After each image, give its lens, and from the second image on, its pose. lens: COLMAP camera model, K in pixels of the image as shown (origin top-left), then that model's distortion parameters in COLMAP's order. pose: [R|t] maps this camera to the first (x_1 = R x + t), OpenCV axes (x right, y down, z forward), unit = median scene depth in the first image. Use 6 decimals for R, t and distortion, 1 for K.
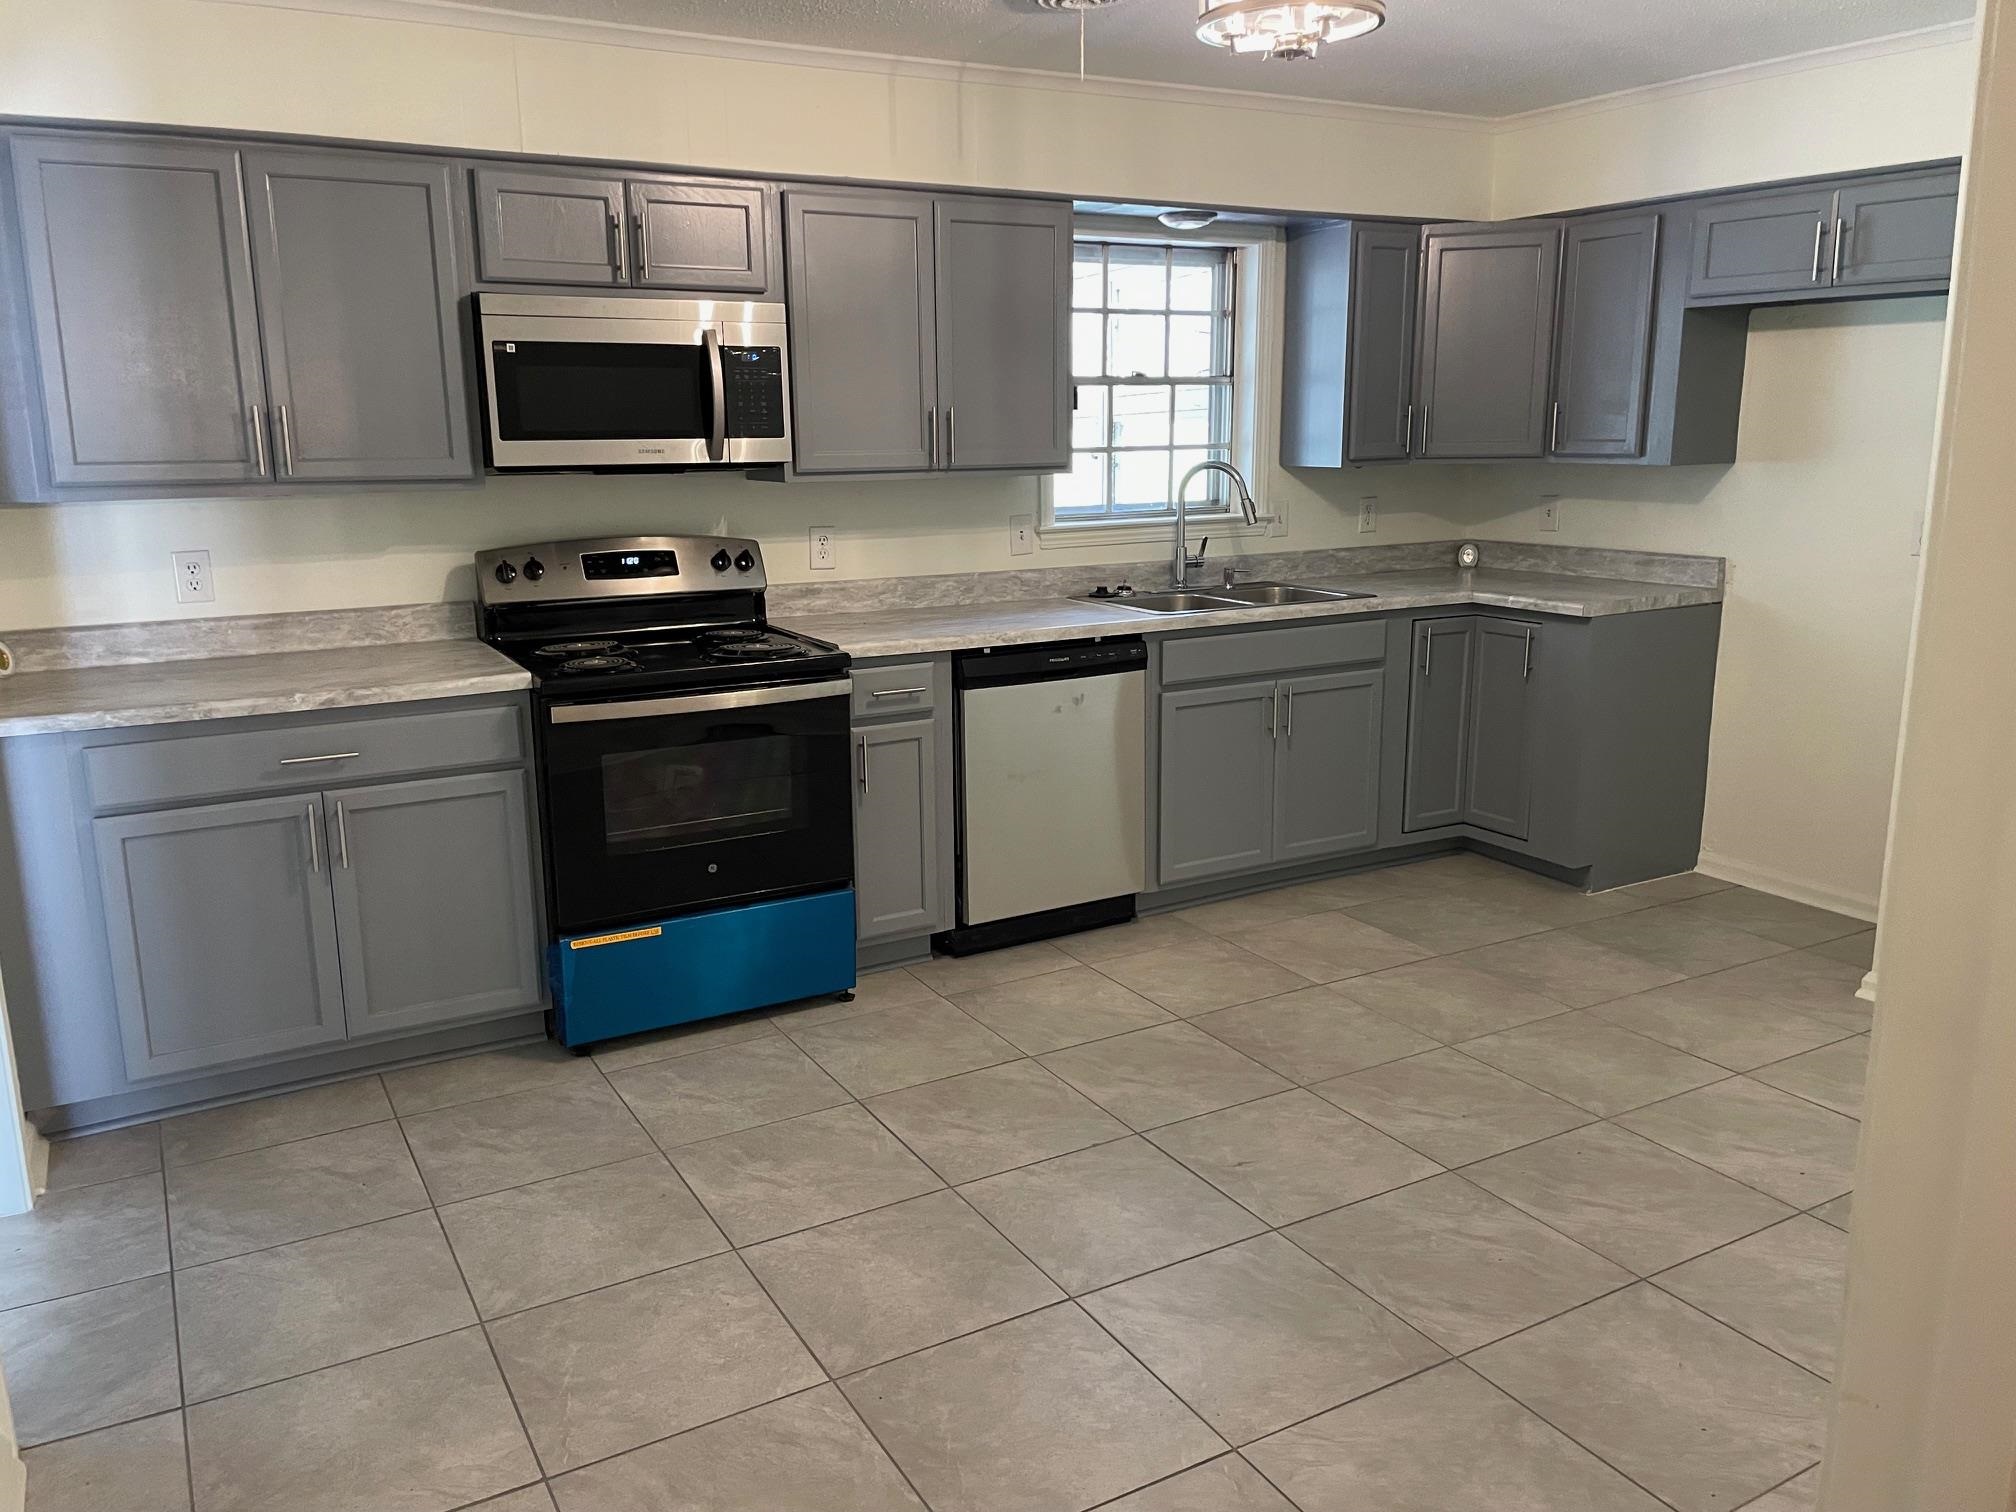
lens RADIAL K [[1531.3, 0, 988.6], [0, 1531.3, 754.0], [0, 0, 1]] dist [0.105468, -0.138719]
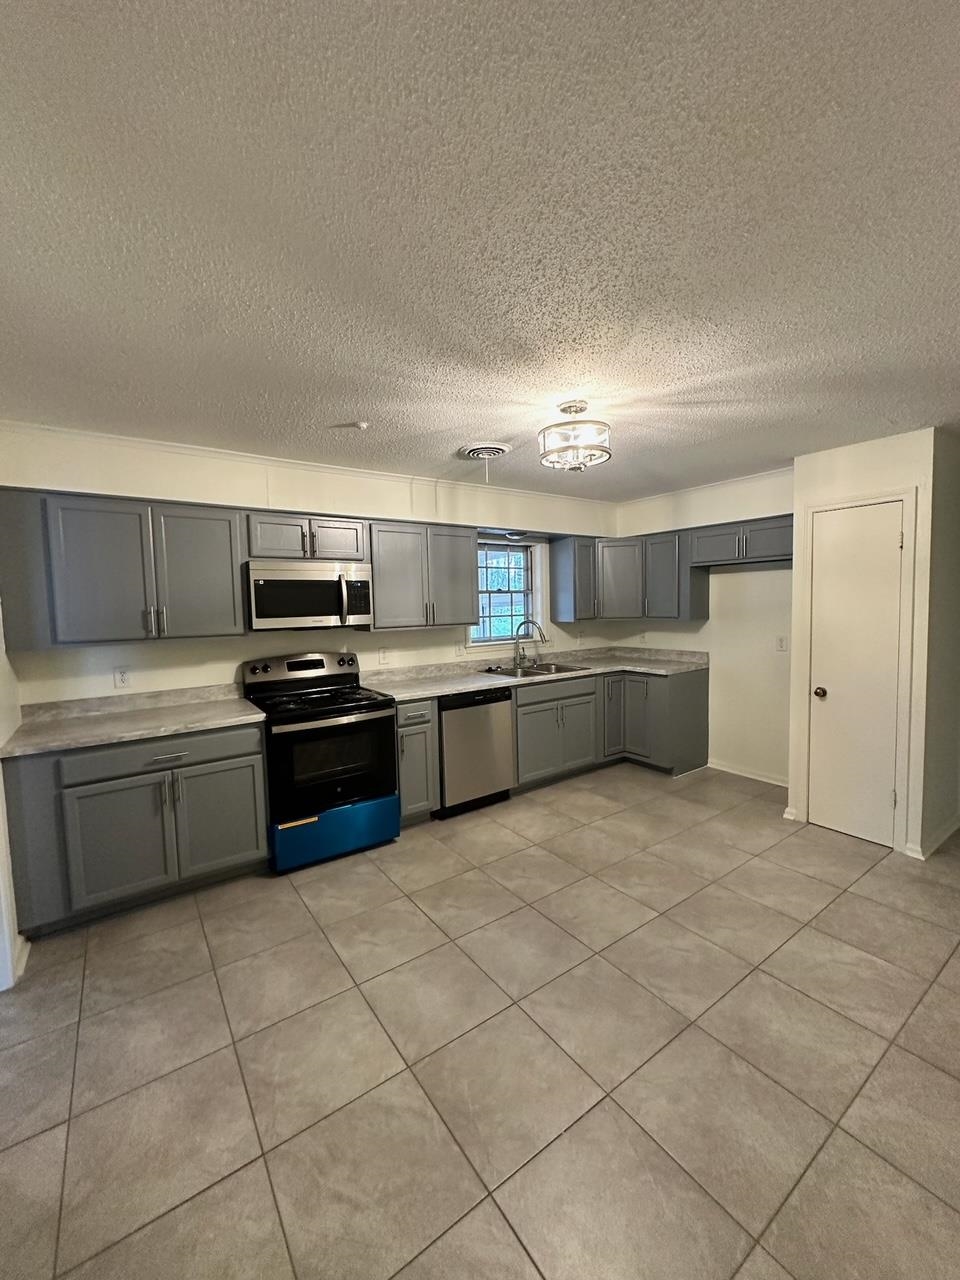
lens RADIAL K [[521.6, 0, 480.0], [0, 521.6, 640.0], [0, 0, 1]] dist [0.000913, -0.000642]
pose [[0.994884, -0.020641, 0.098896, -0.038853], [0.034994, 0.988713, -0.145676, -0.032086], [-0.094772, 0.148391, 0.984377, 0.139606]]
